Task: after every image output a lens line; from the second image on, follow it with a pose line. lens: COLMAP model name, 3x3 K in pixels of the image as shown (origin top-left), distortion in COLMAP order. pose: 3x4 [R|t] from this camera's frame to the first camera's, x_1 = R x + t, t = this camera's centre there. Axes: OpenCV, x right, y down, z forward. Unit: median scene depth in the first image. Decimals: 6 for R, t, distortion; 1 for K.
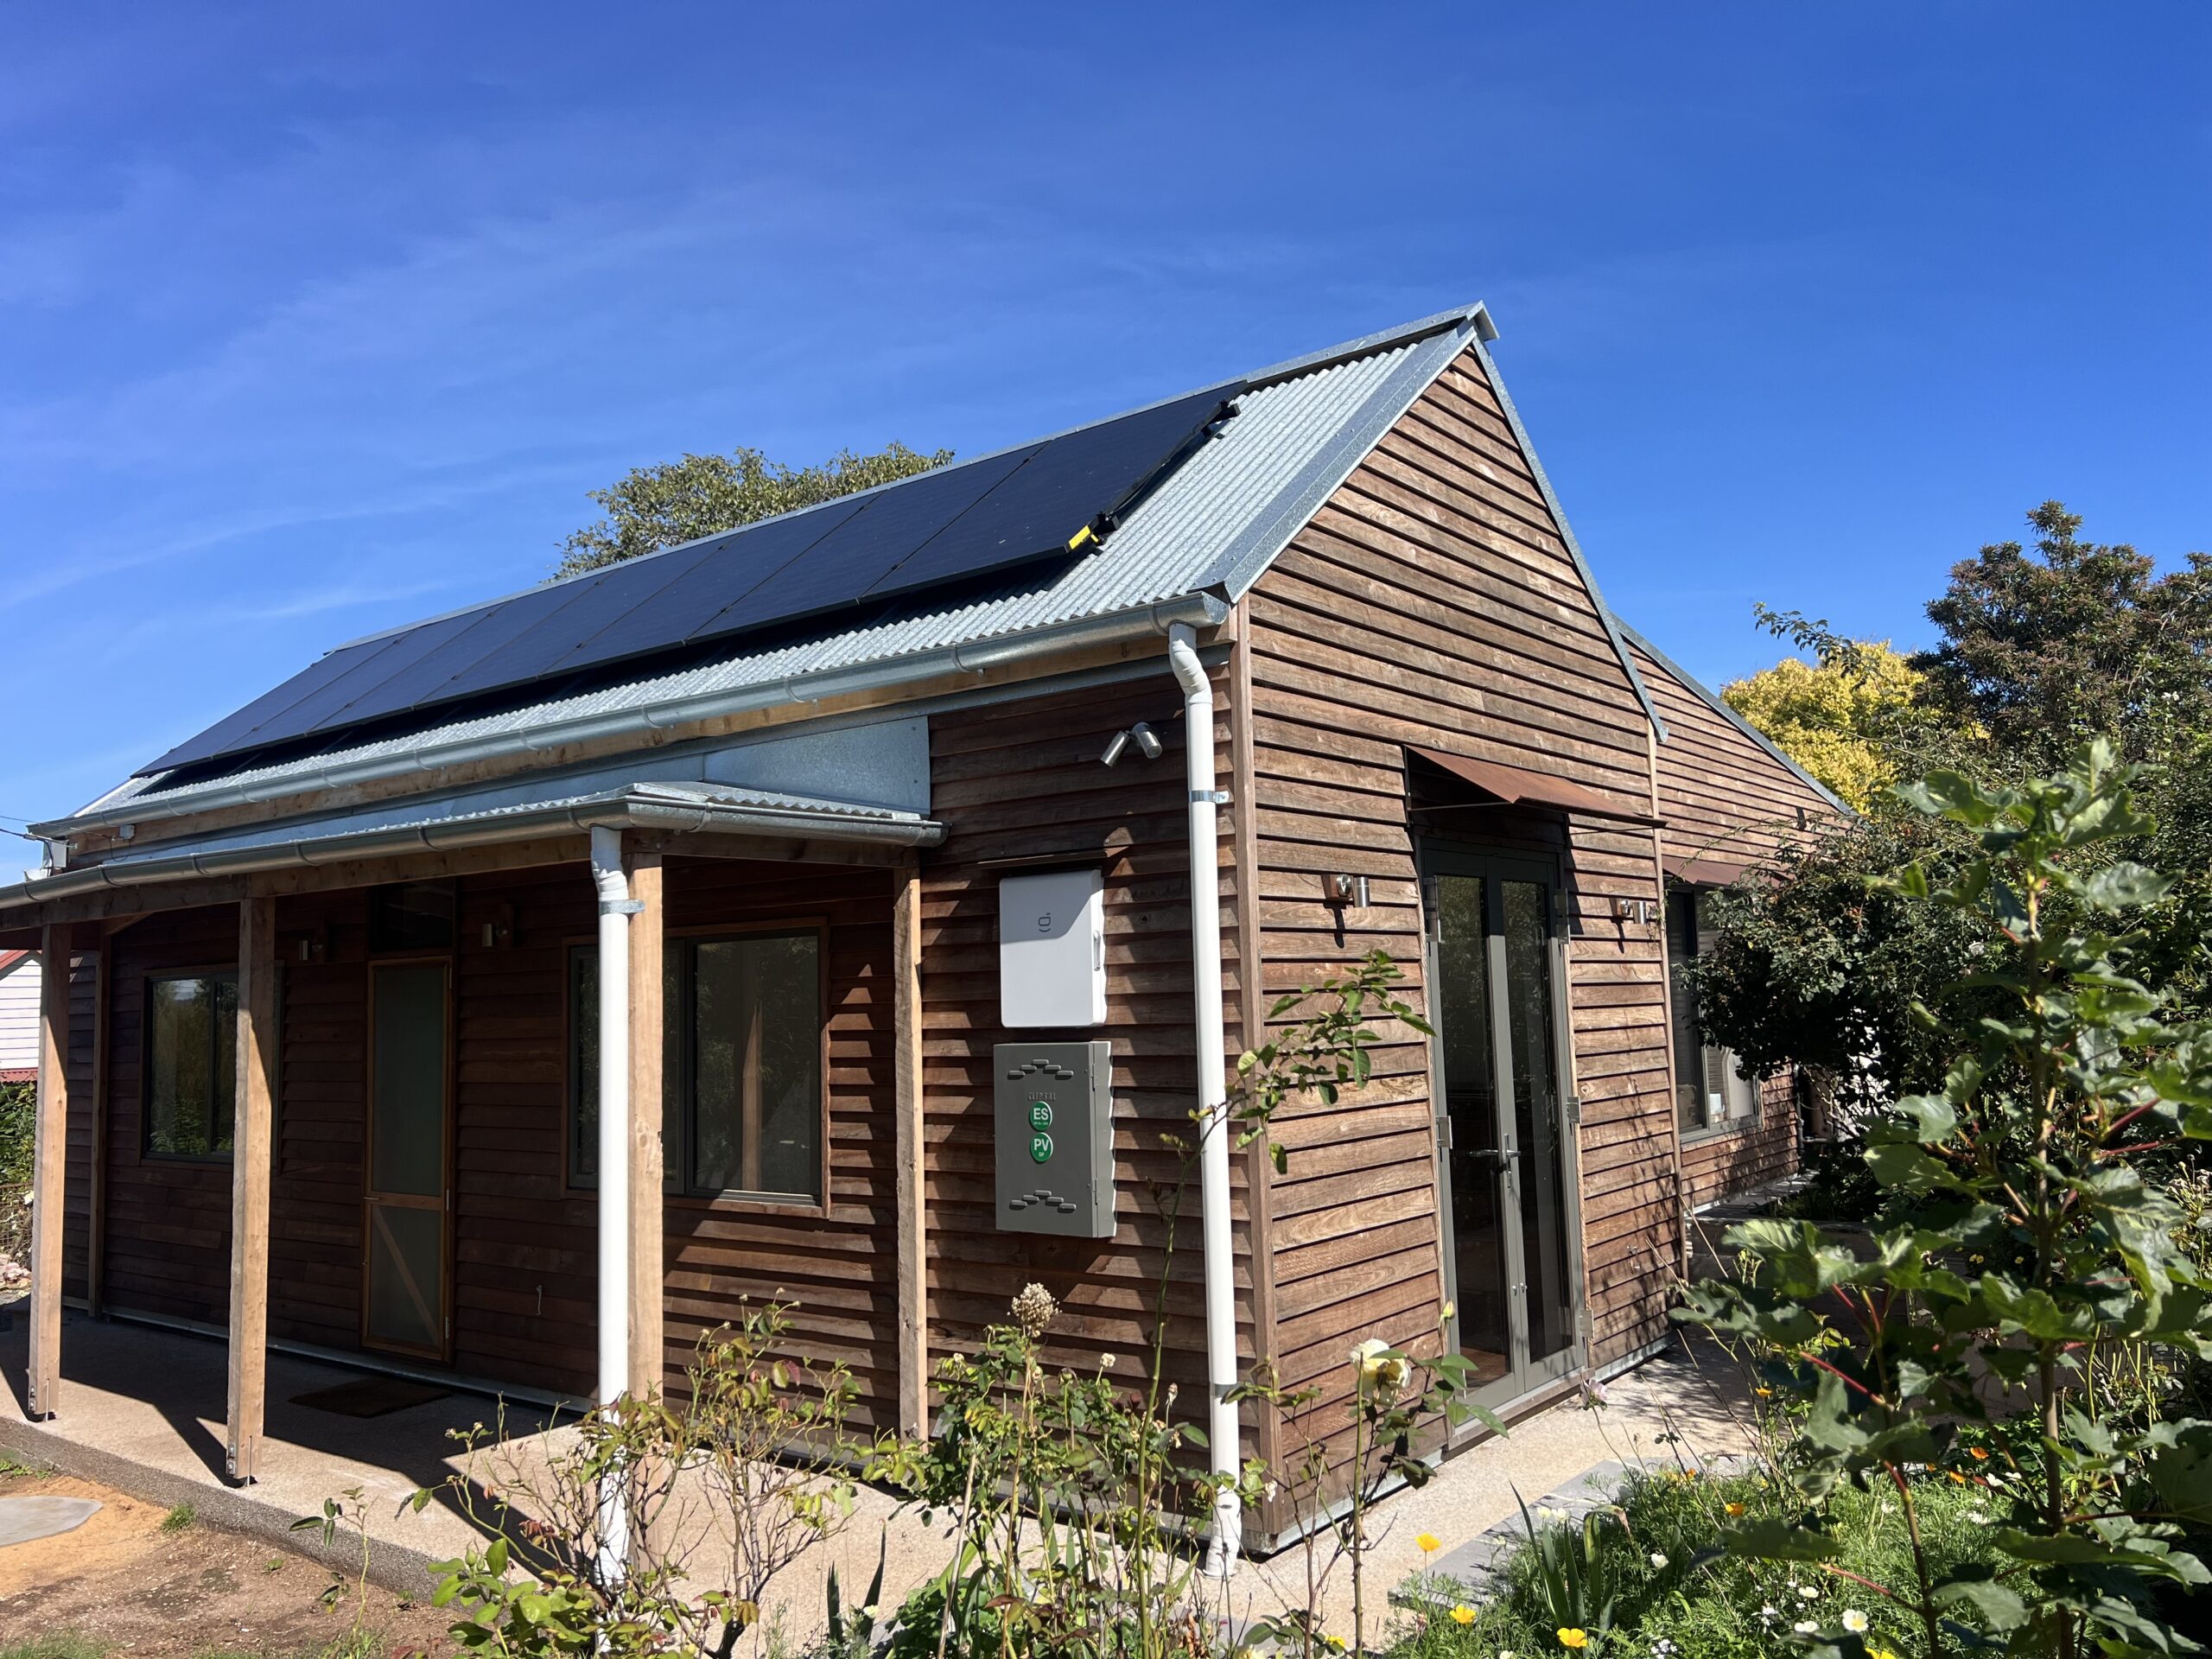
lens RADIAL K [[1668.9, 0, 1110.3], [0, 1668.9, 828.3], [0, 0, 1]] dist [0.012564, -0.006676]
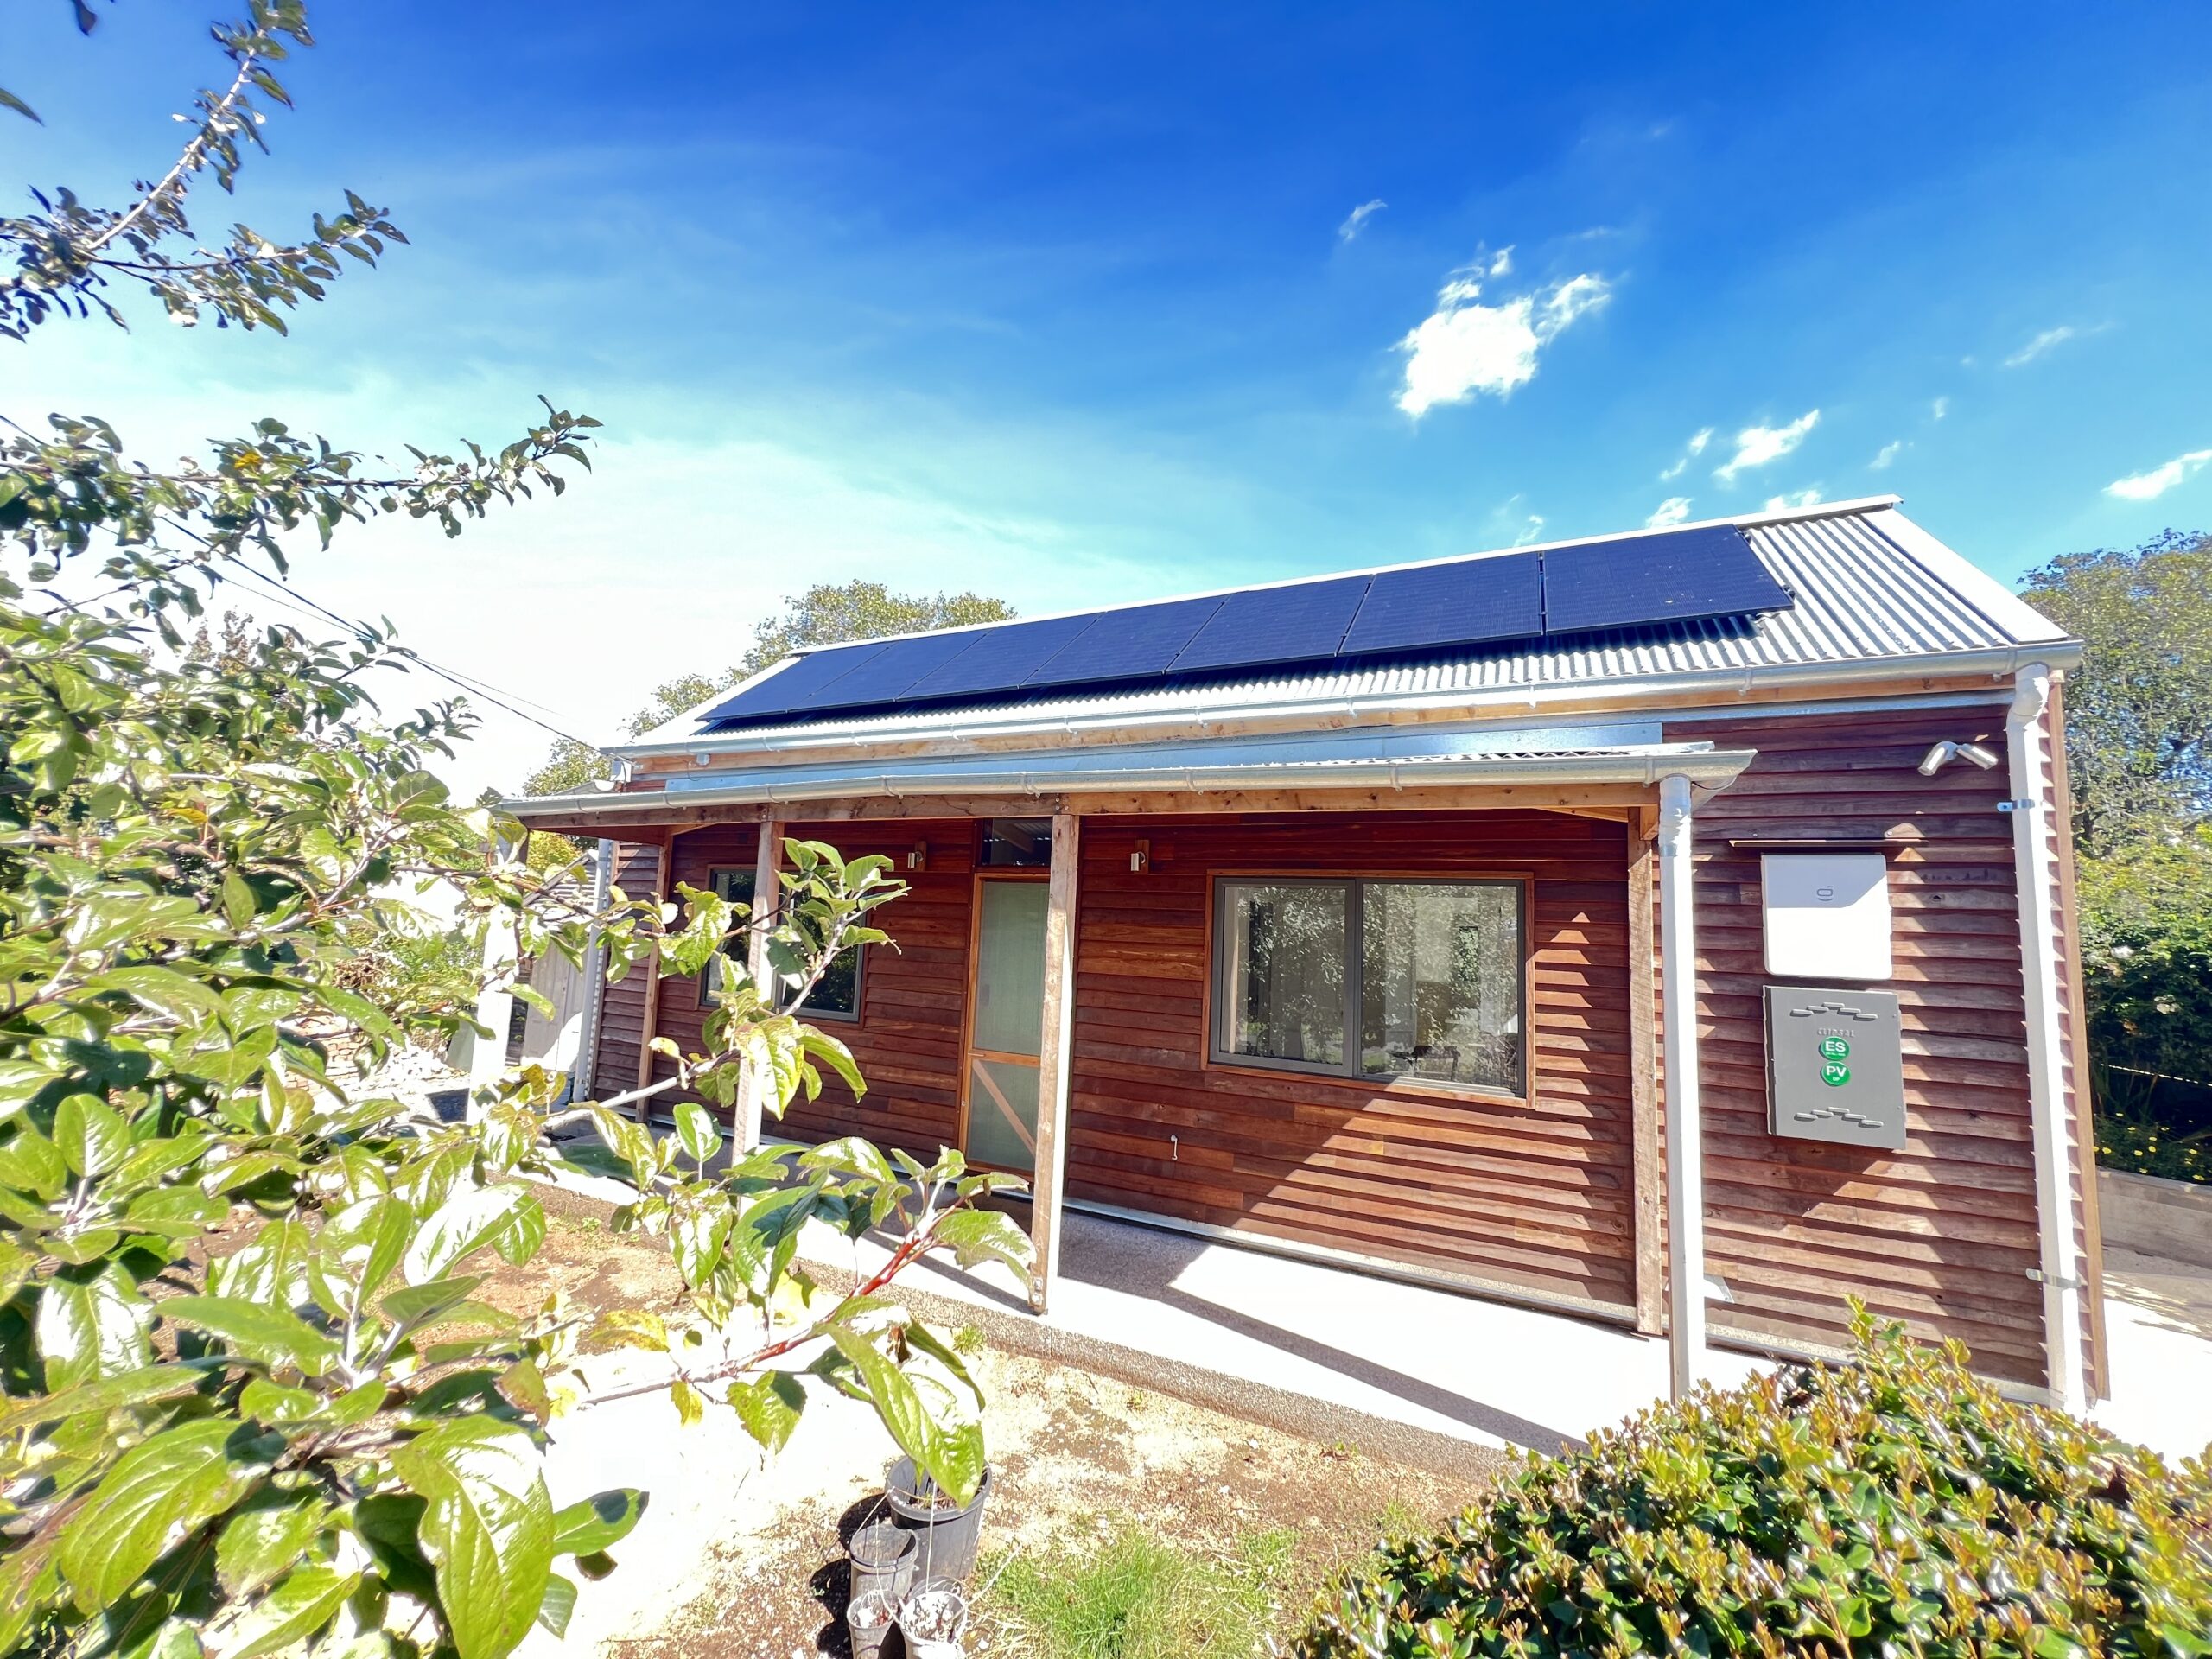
lens RADIAL K [[883.4, 0, 1093.4], [0, 883.4, 837.6], [0, 0, 1]] dist [-0.004670, -0.000388]
pose [[0.980369, 0.091252, 0.174784, -0.634580], [-0.091703, 0.995771, -0.005507, 0.062207], [-0.174548, -0.010629, 0.984591, 0.398474]]
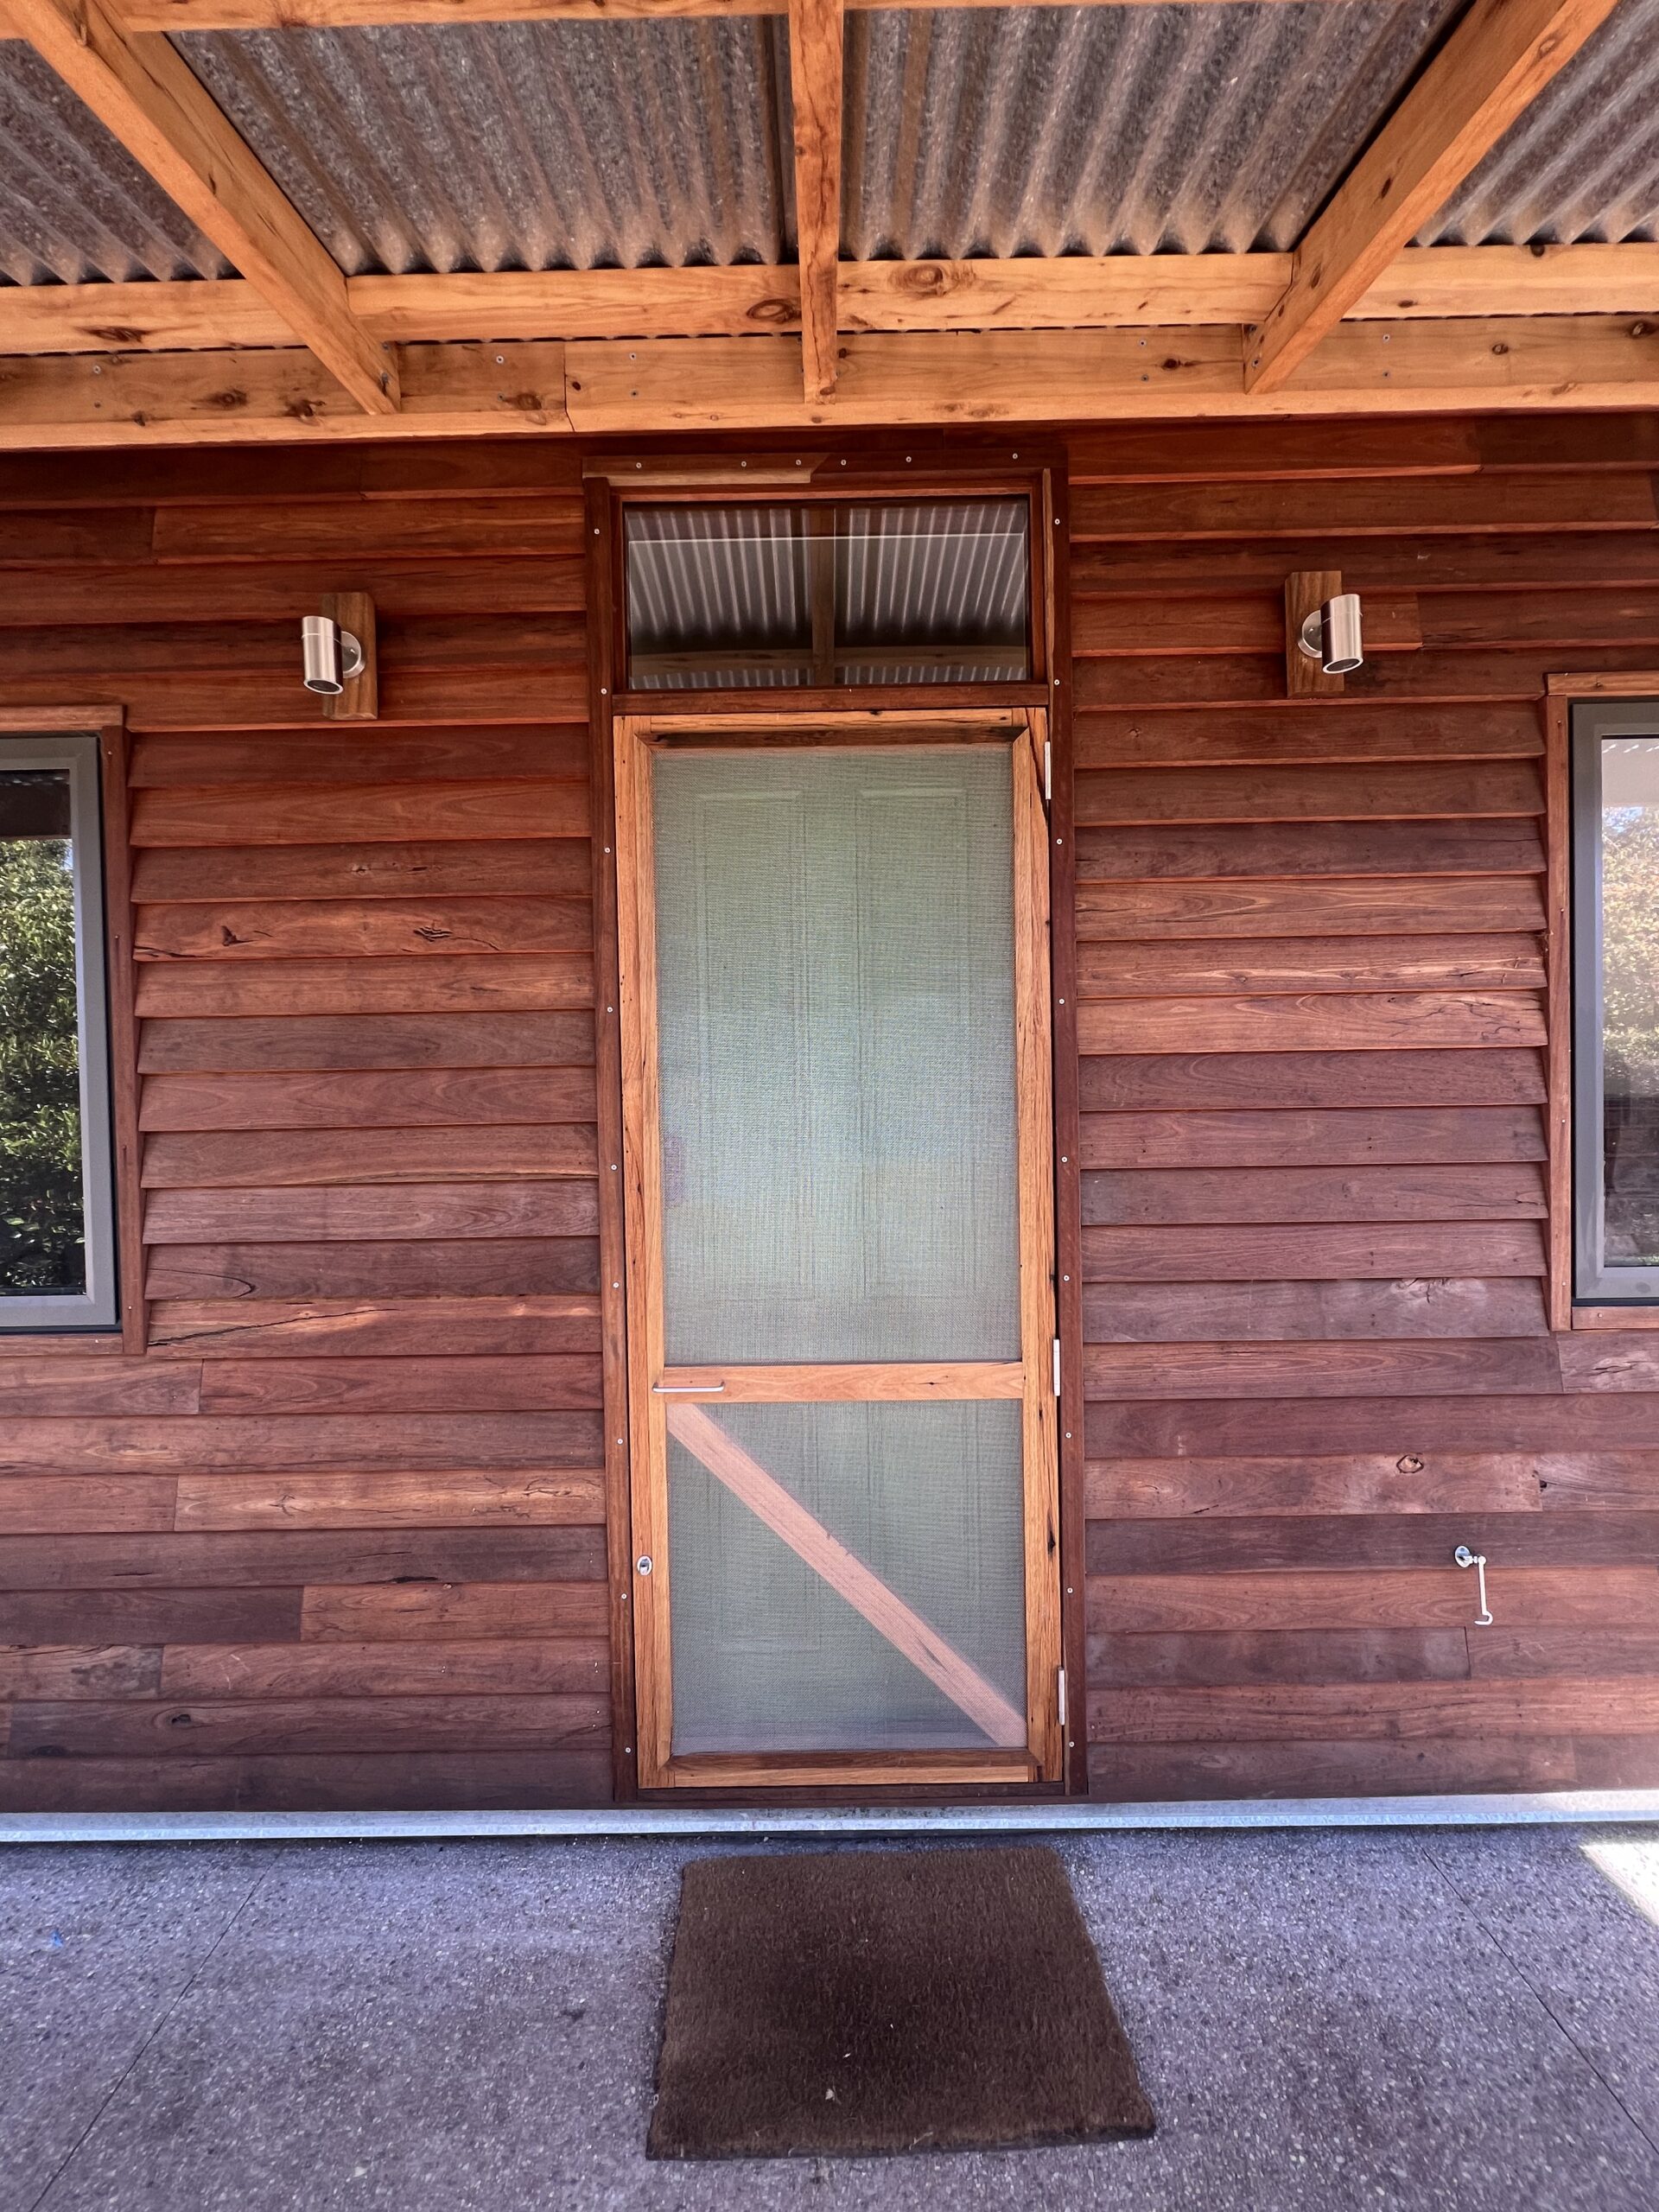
lens RADIAL K [[886.9, 0, 832.7], [0, 886.9, 1107.1], [0, 0, 1]] dist [-0.002789, -0.000121]
pose [[0.798157, 0.005334, 0.602426, -0.690227], [-0.067580, 0.994442, 0.080733, 0.188858], [-0.598648, -0.105150, 0.794081, 1.092198]]
